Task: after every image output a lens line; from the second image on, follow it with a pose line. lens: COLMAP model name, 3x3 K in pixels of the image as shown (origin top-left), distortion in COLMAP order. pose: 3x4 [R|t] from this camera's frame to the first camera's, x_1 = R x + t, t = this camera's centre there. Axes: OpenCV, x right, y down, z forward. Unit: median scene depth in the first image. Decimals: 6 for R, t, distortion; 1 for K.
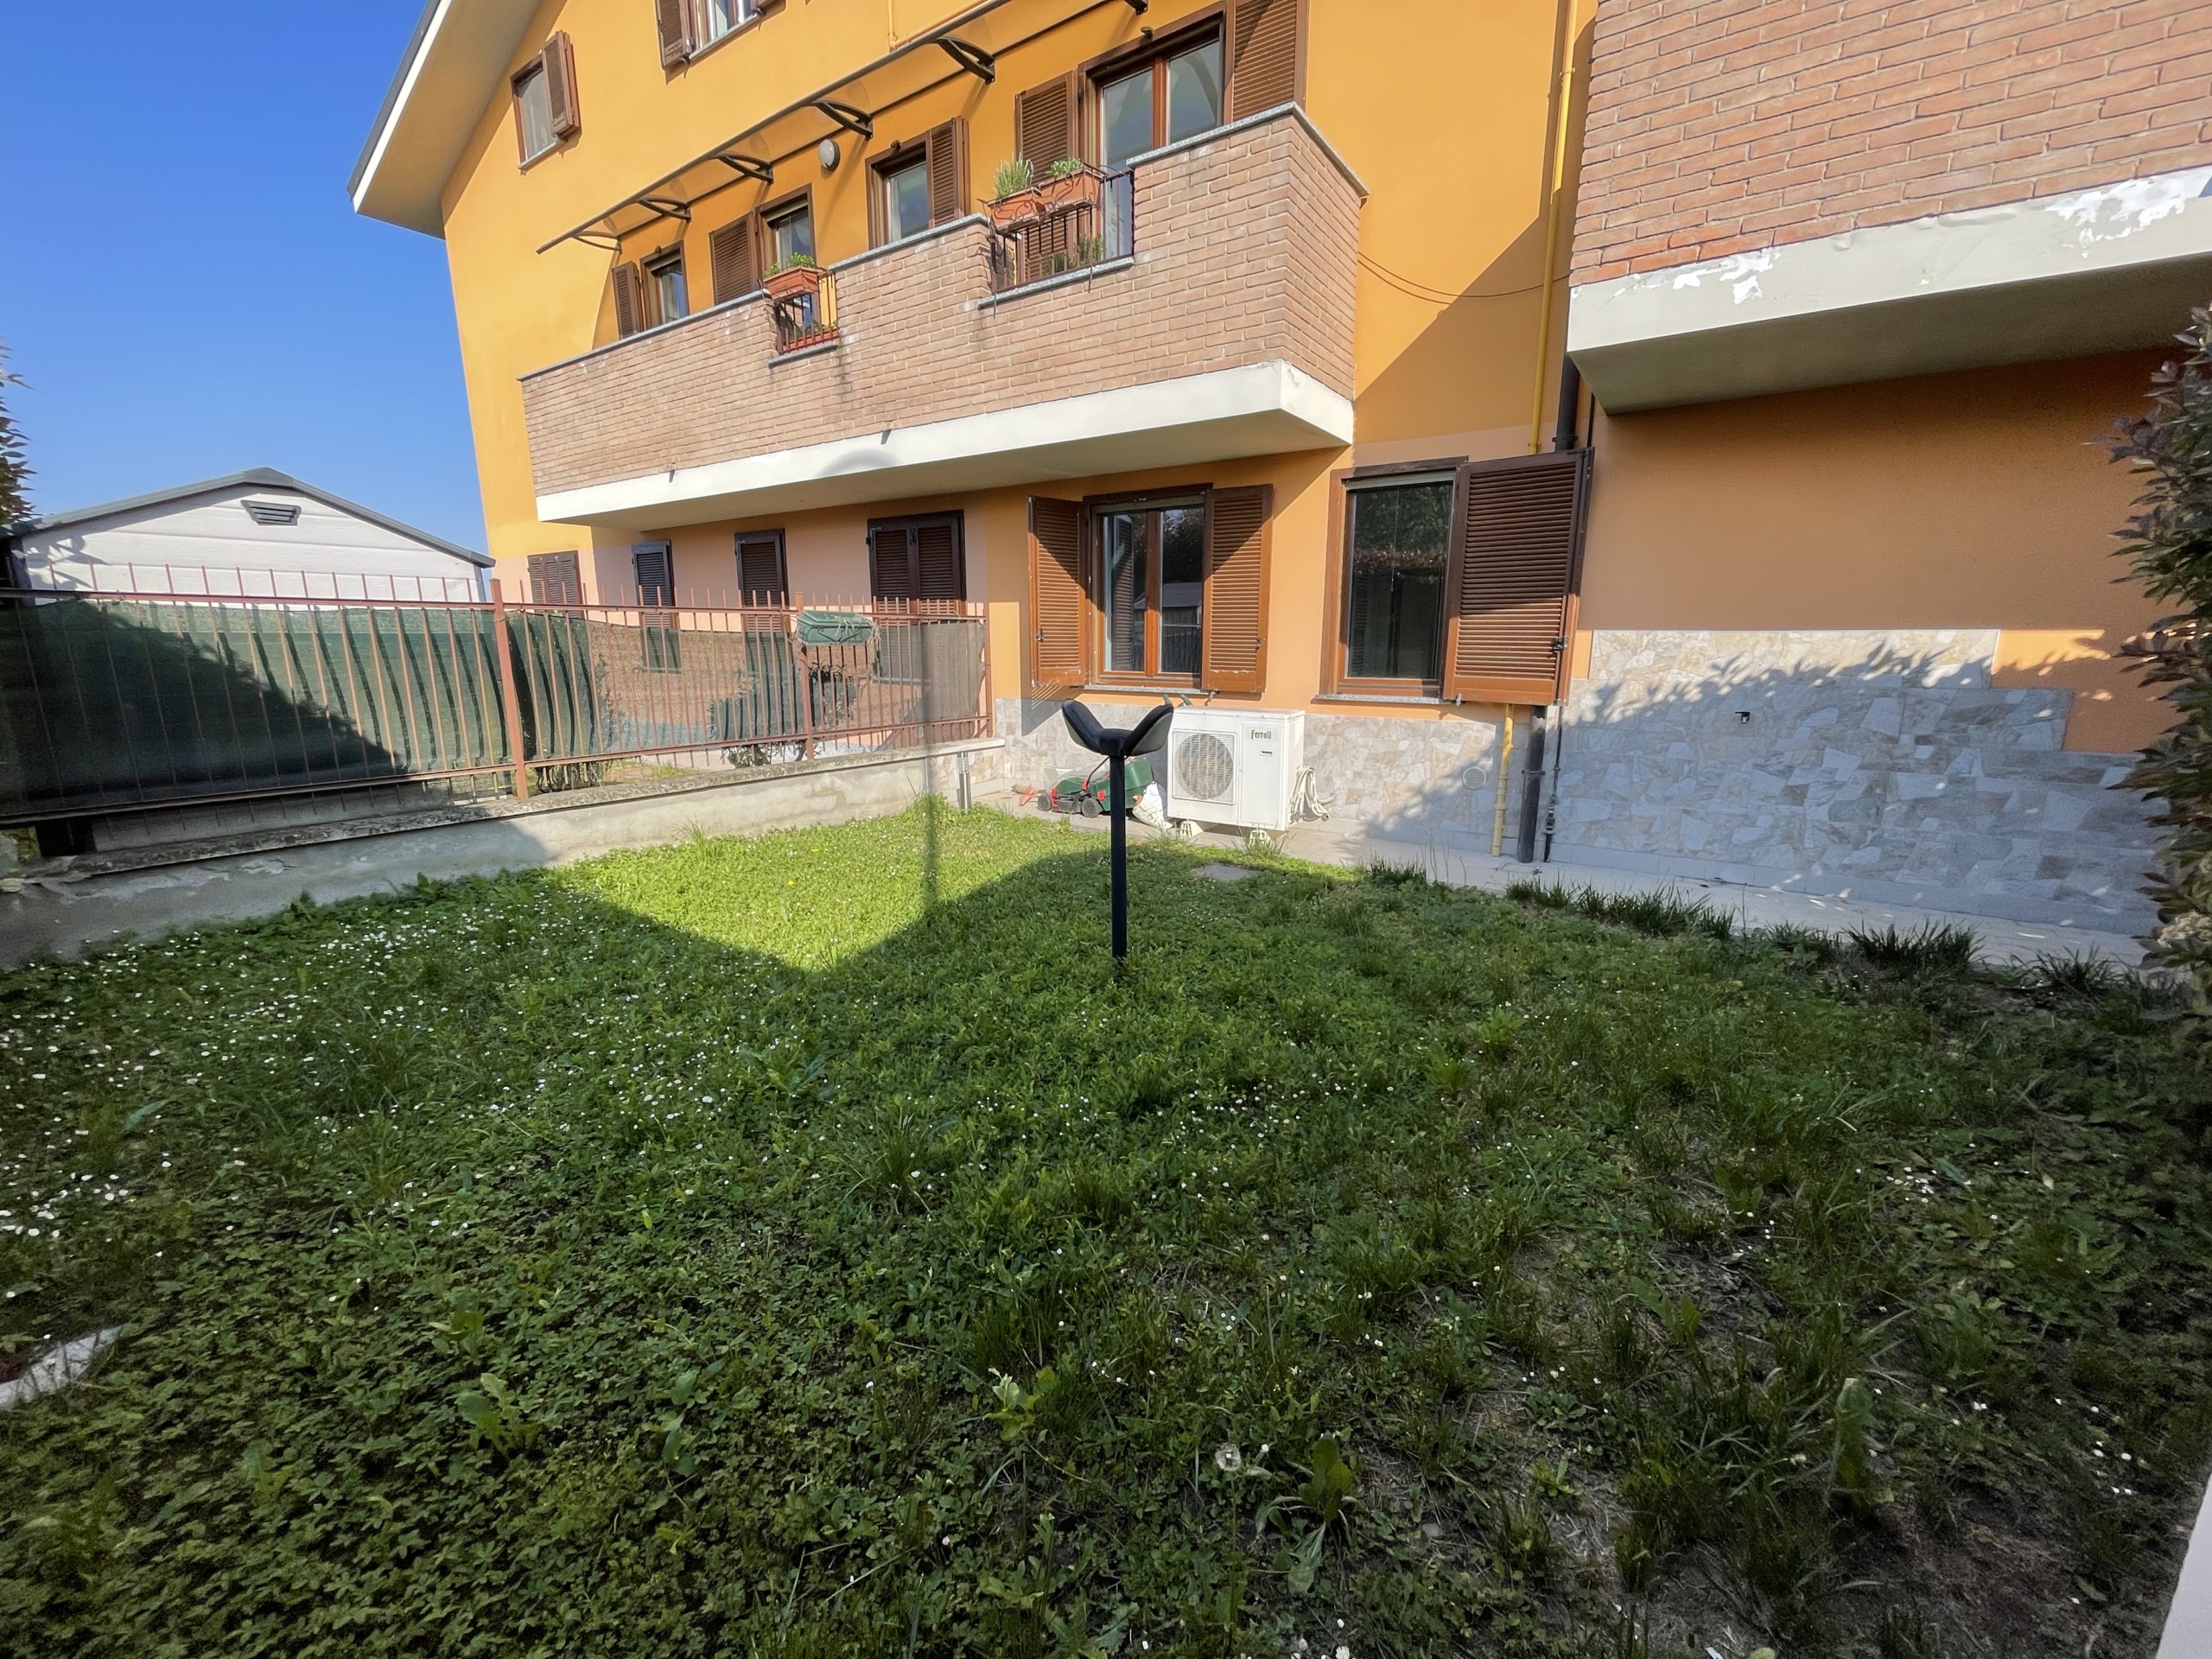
lens RADIAL K [[890.4, 0, 1119.7], [0, 890.4, 829.3], [0, 0, 1]] dist [-0.002205, -0.000430]
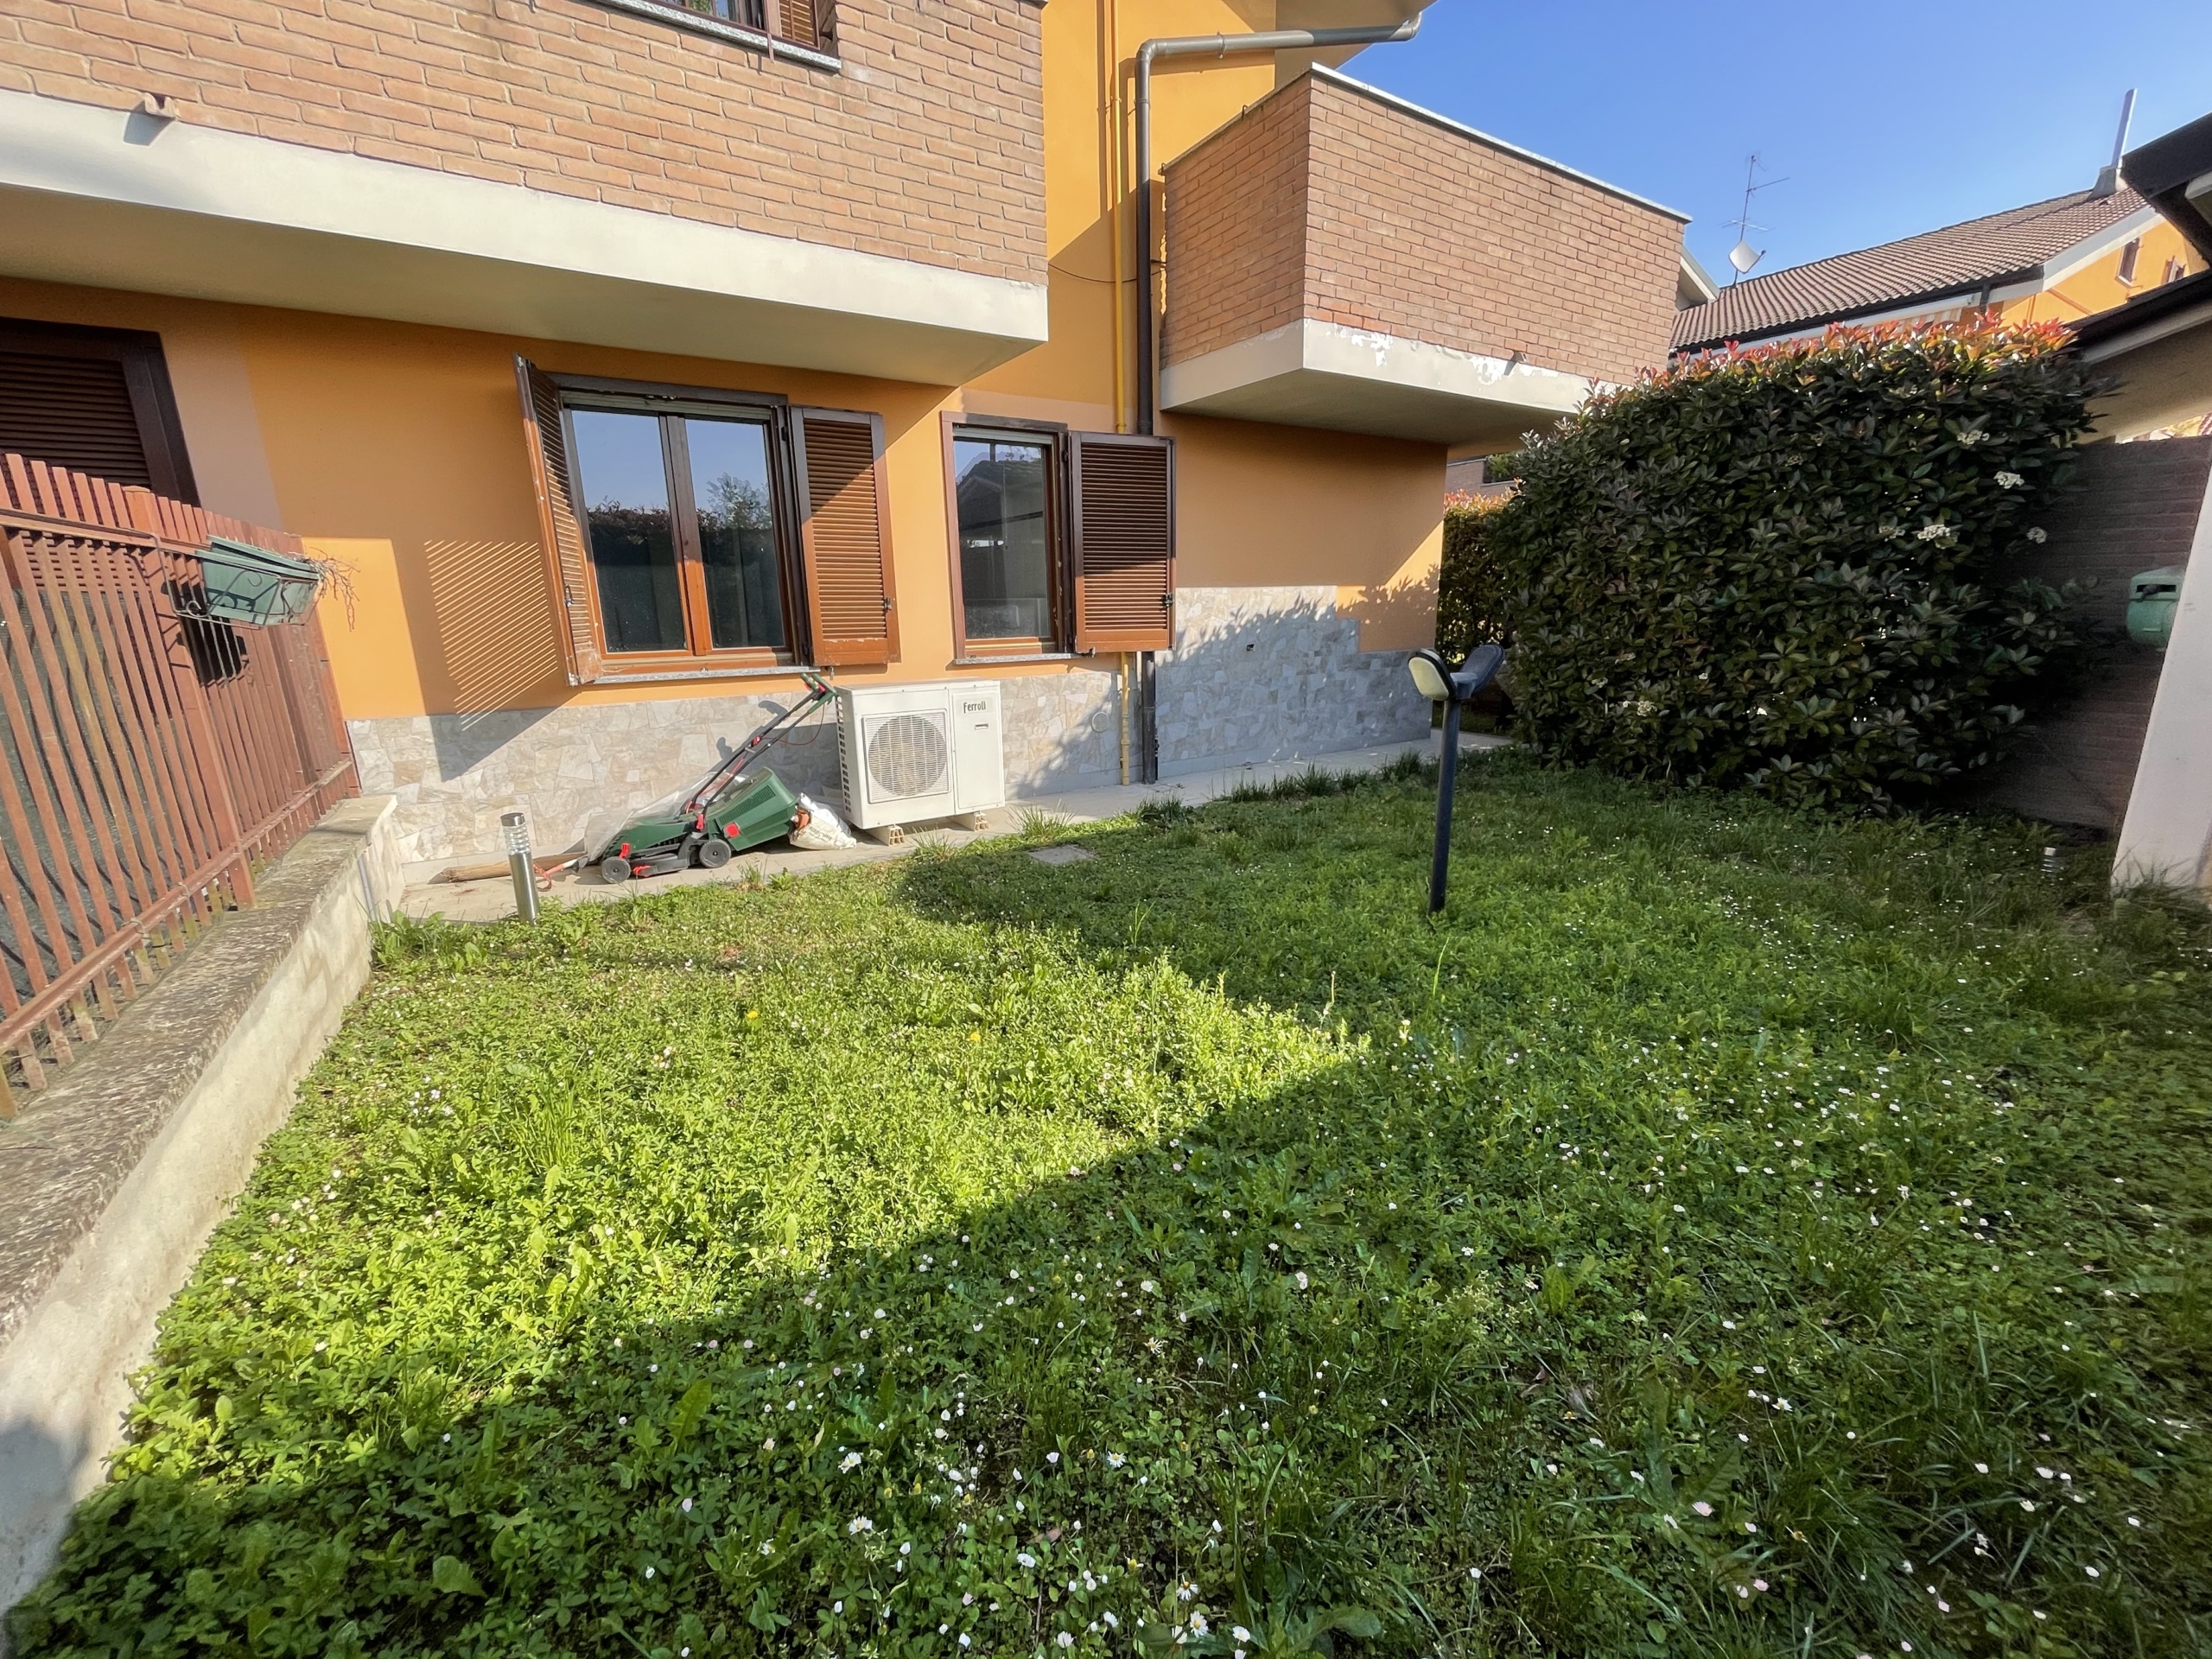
lens RADIAL K [[890.4, 0, 1116.9], [0, 890.4, 818.2], [0, 0, 1]] dist [-0.002205, -0.000430]
pose [[0.392056, -0.225771, 0.891807, -0.634831], [0.211800, 0.965527, 0.151323, -0.109149], [-0.895228, 0.129558, 0.426358, 0.540169]]
